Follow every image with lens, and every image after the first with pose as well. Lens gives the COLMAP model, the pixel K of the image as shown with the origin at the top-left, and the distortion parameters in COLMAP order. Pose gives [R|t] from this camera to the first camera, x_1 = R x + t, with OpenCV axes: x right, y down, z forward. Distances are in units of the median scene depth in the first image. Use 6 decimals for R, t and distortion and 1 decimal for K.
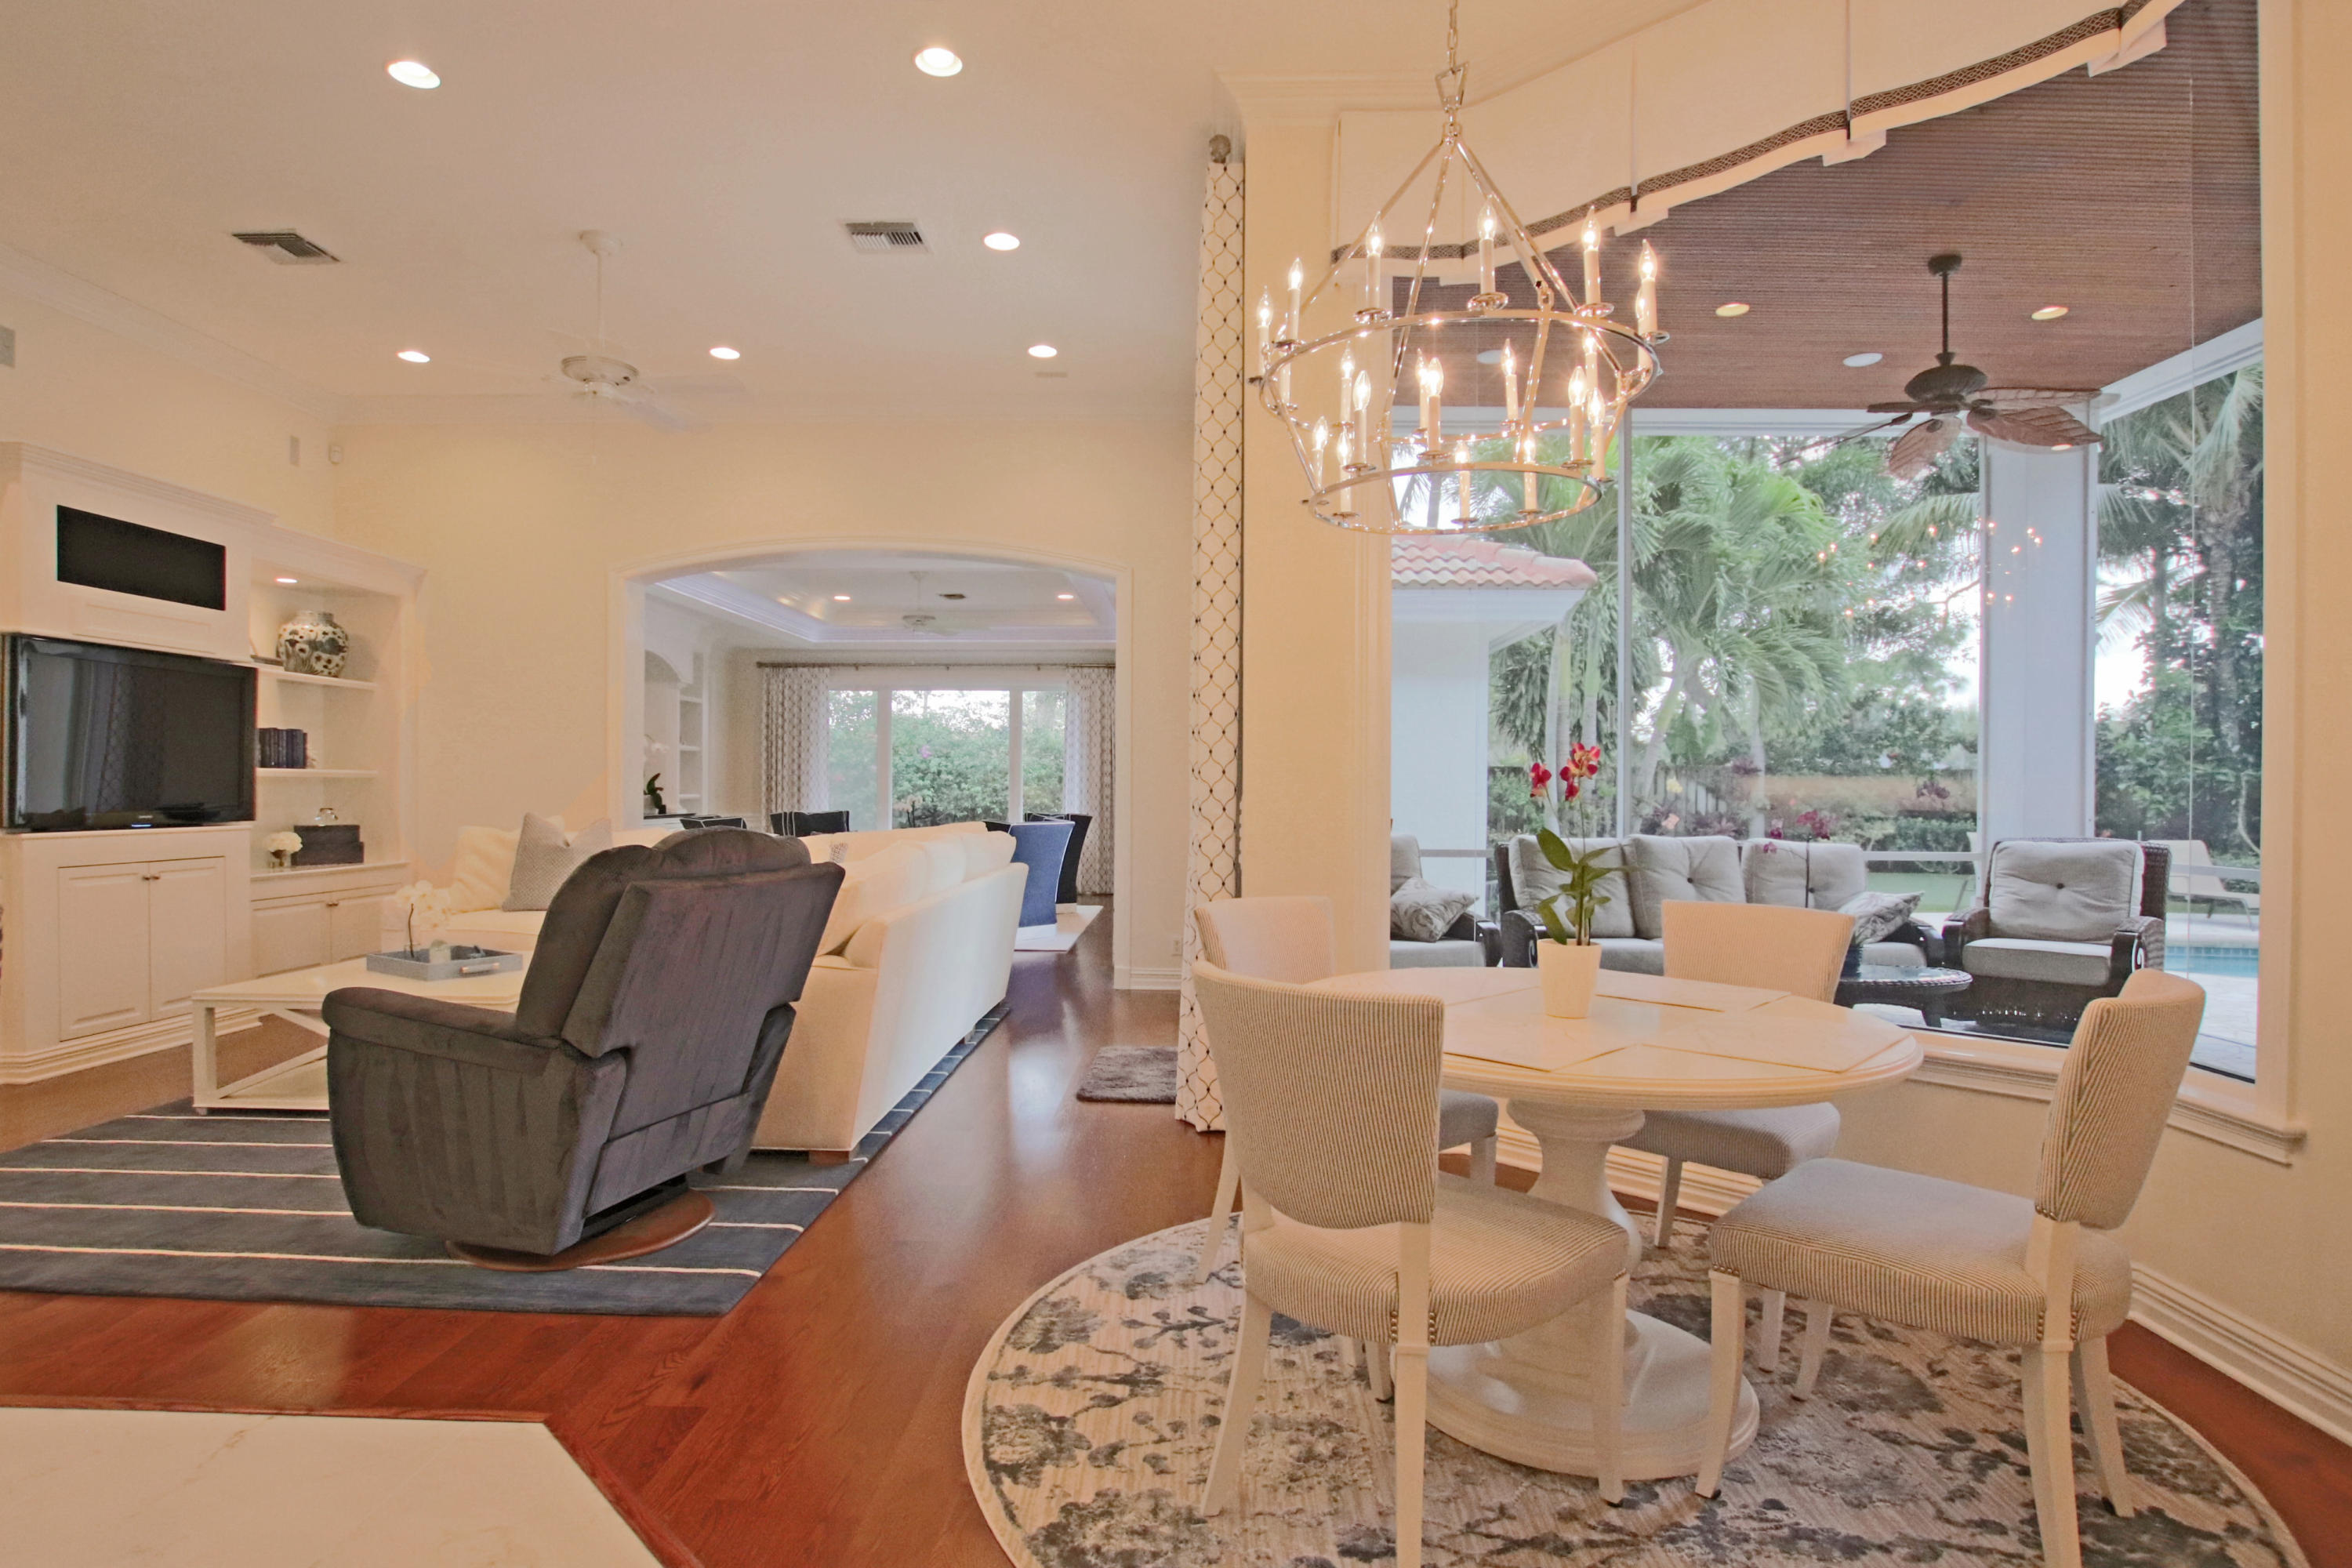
lens RADIAL K [[1227.4, 0, 1180.1], [0, 1227.4, 796.3], [0, 0, 1]] dist [-0.029441, 0.001214]
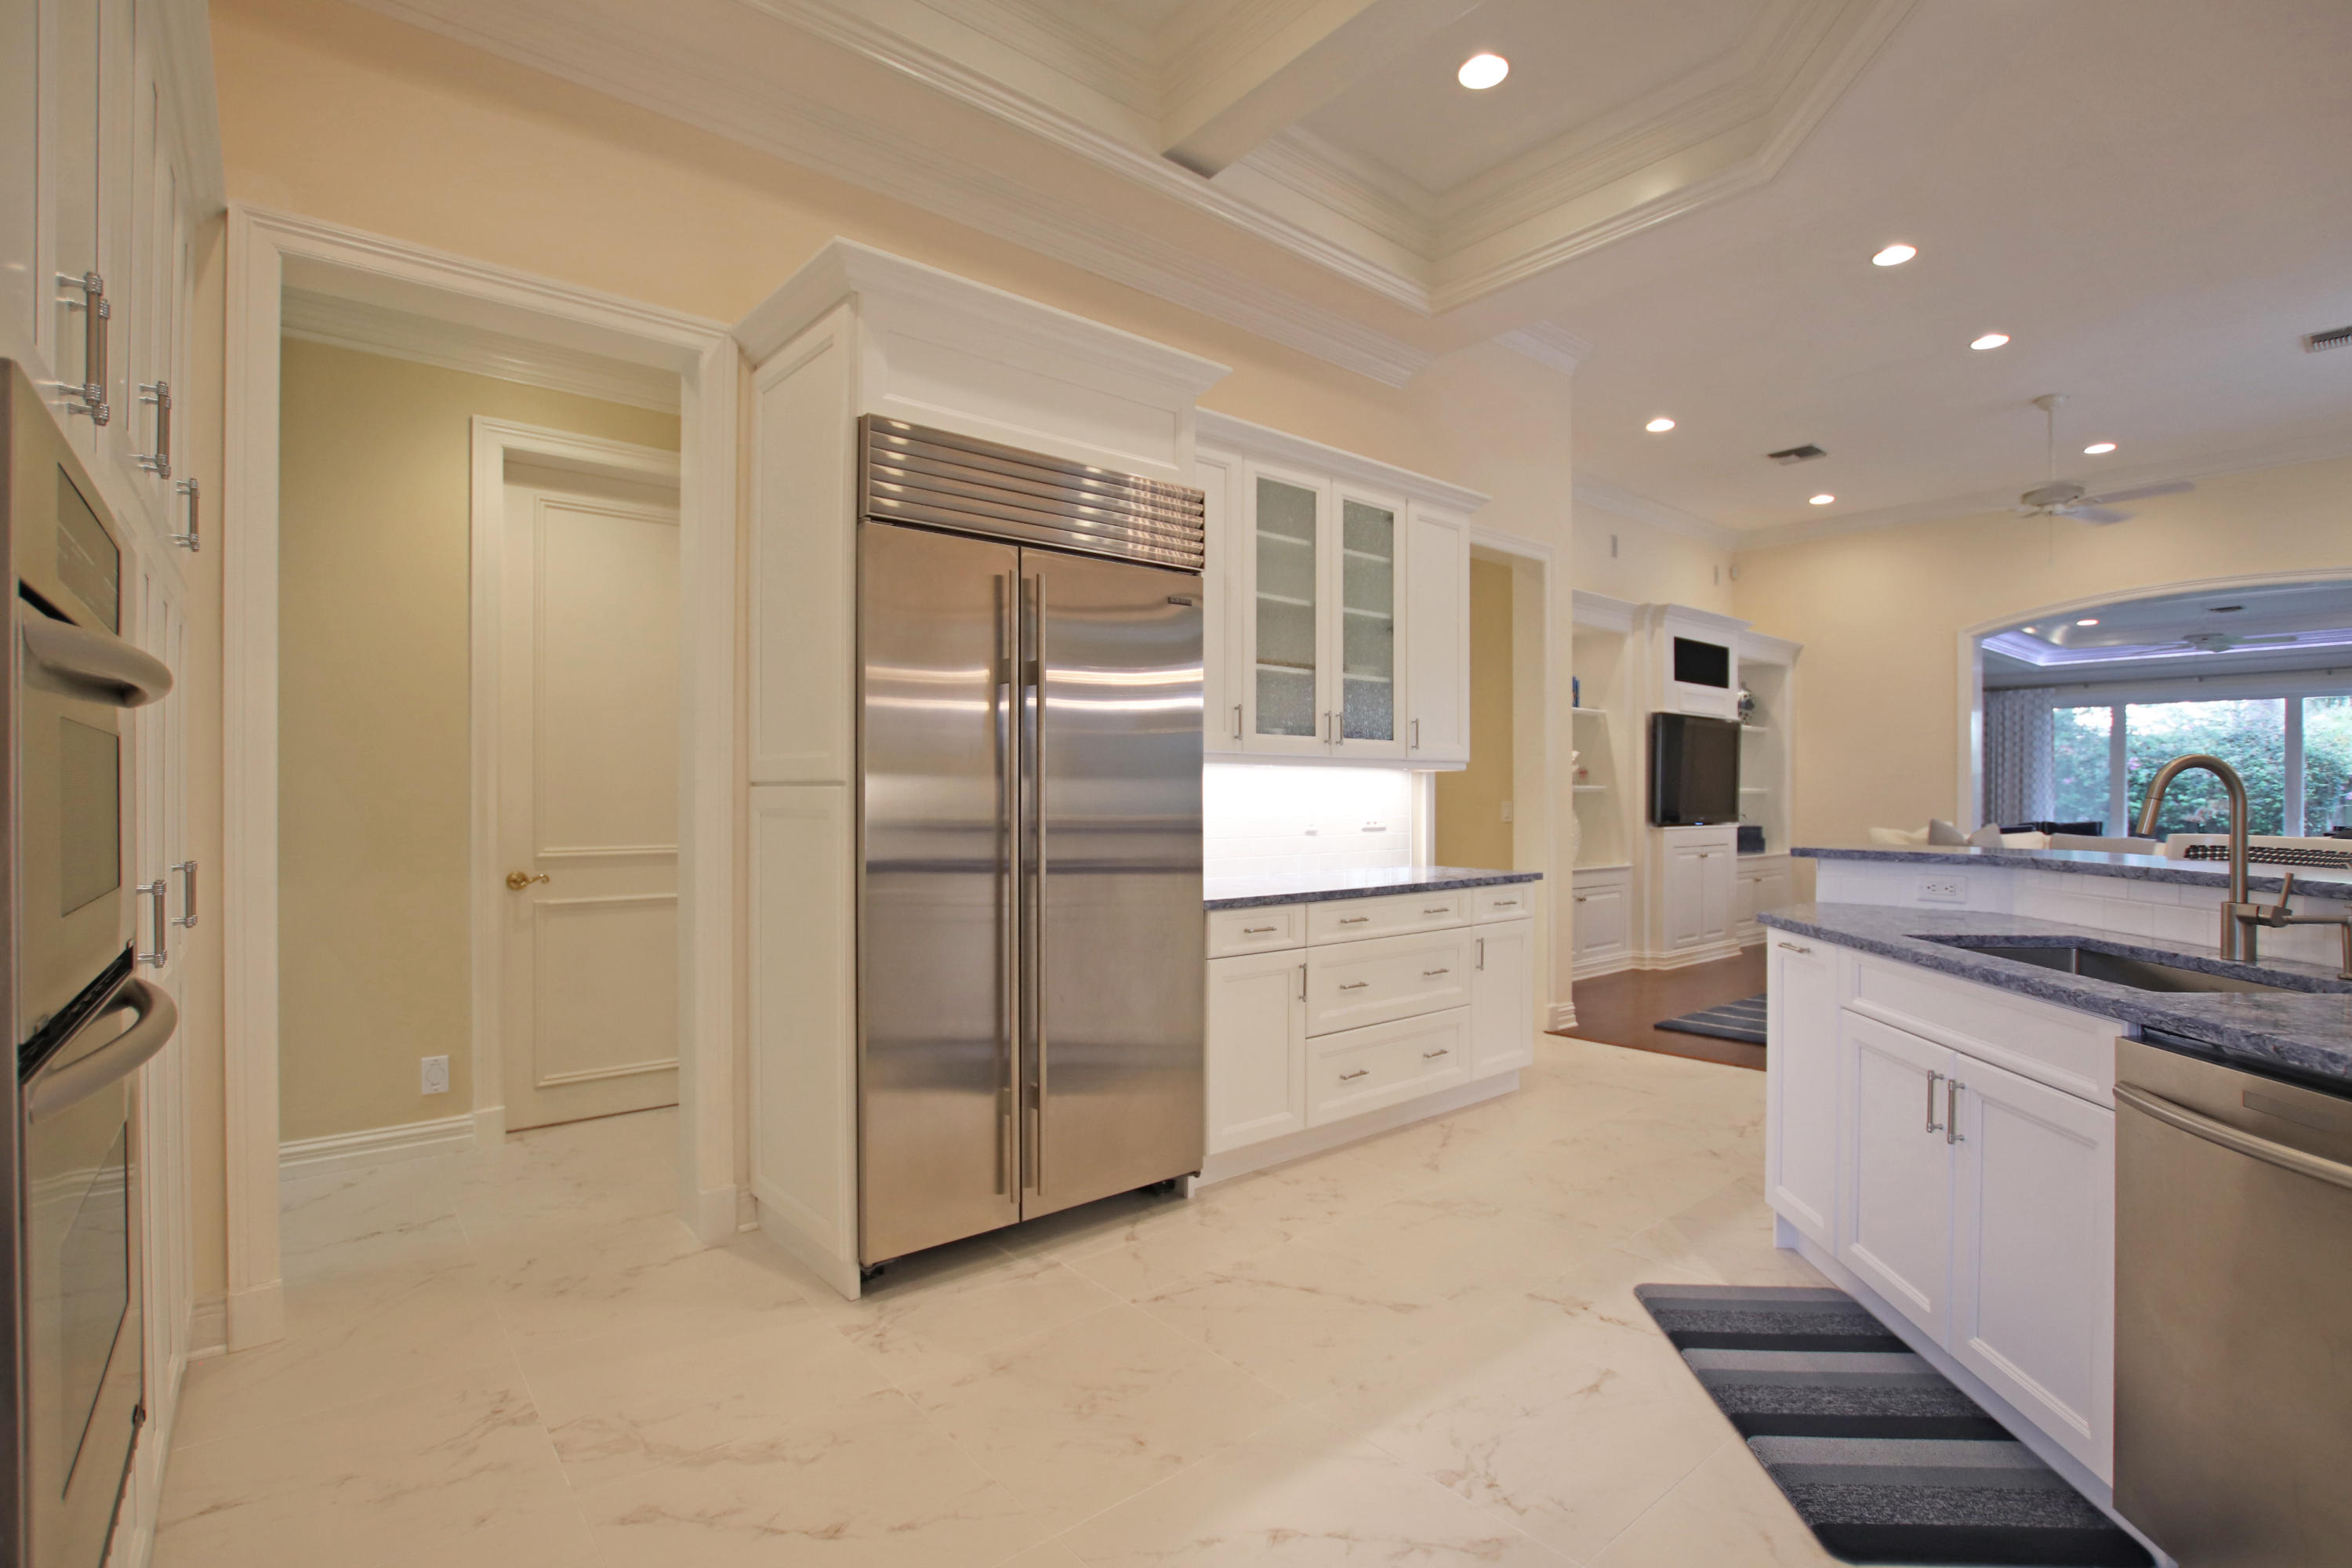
lens RADIAL K [[1094.1, 0, 1175.3], [0, 1094.1, 797.7], [0, 0, 1]] dist [-0.026743, 0.001215]
pose [[0.654725, -0.000536, -0.755867, -0.093036], [-0.005119, 0.999974, -0.005144, -0.000017], [0.755850, 0.007237, 0.654705, -0.232519]]
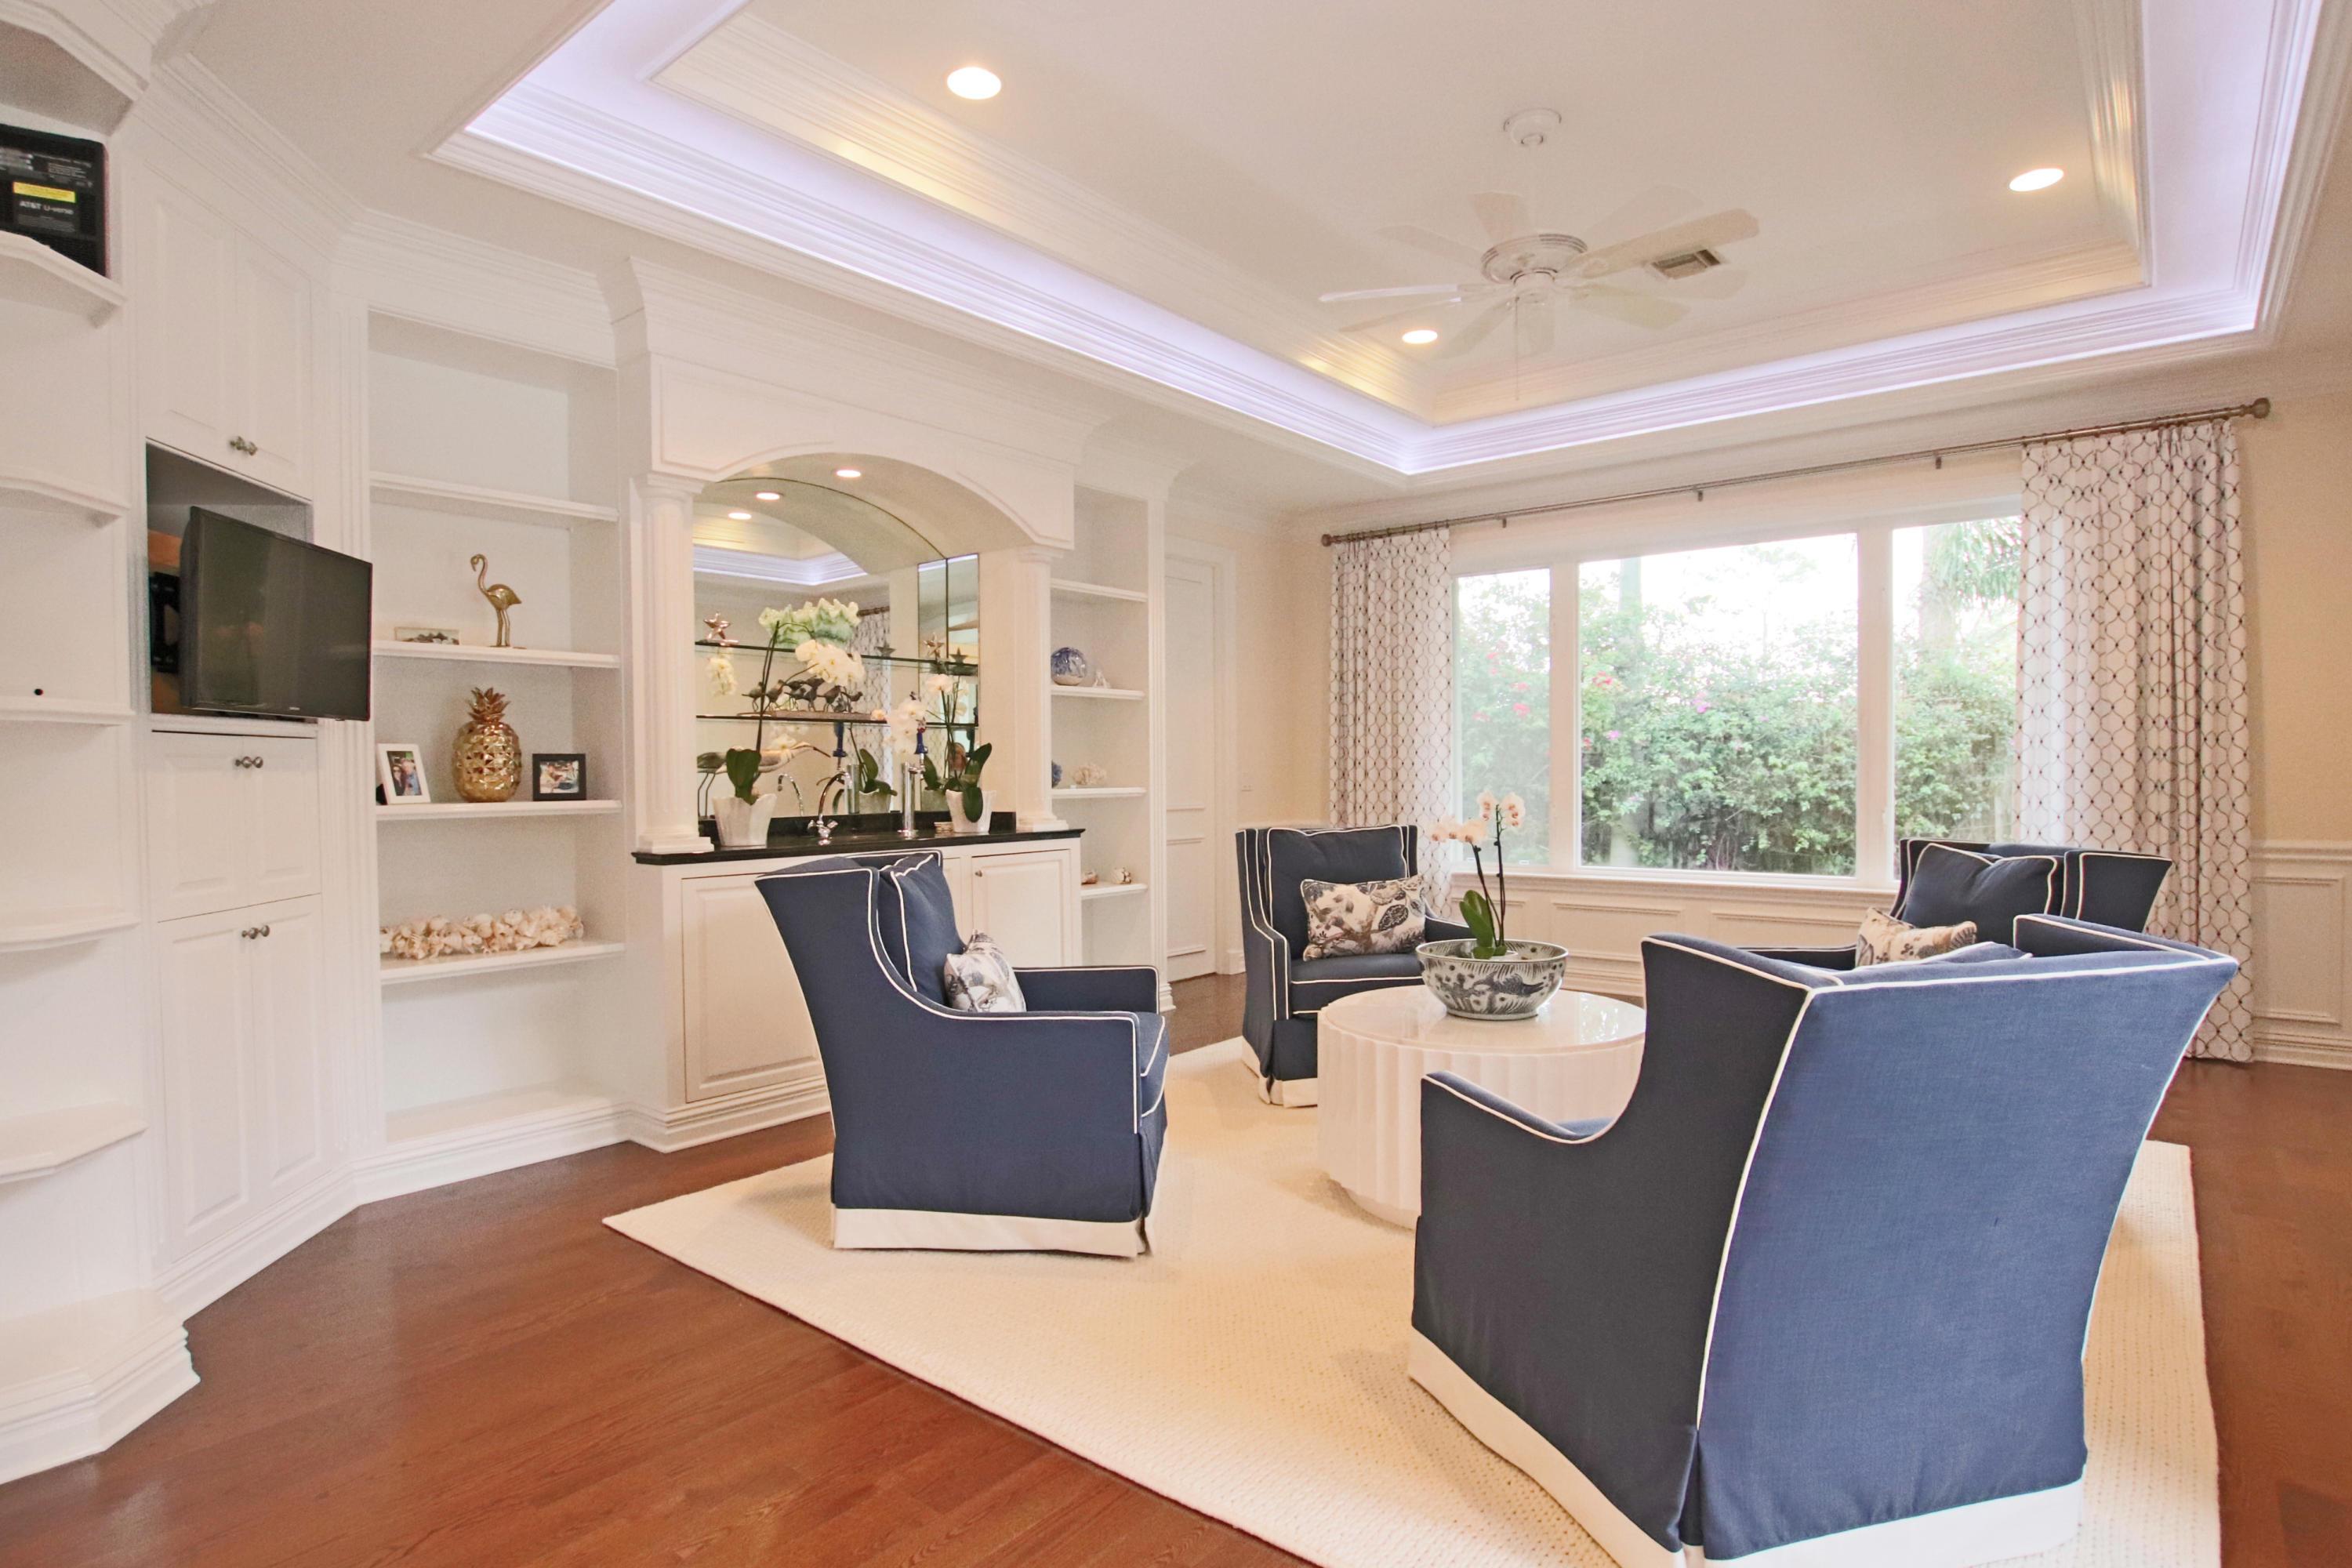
lens RADIAL K [[1227.4, 0, 1179.9], [0, 1227.4, 788.9], [0, 0, 1]] dist [-0.029441, 0.001214]
pose [[0.790615, -0.001342, -0.612313, -0.080755], [0.008959, 0.999916, 0.009376, -0.005643], [0.612248, -0.012898, 0.790560, 0.629849]]
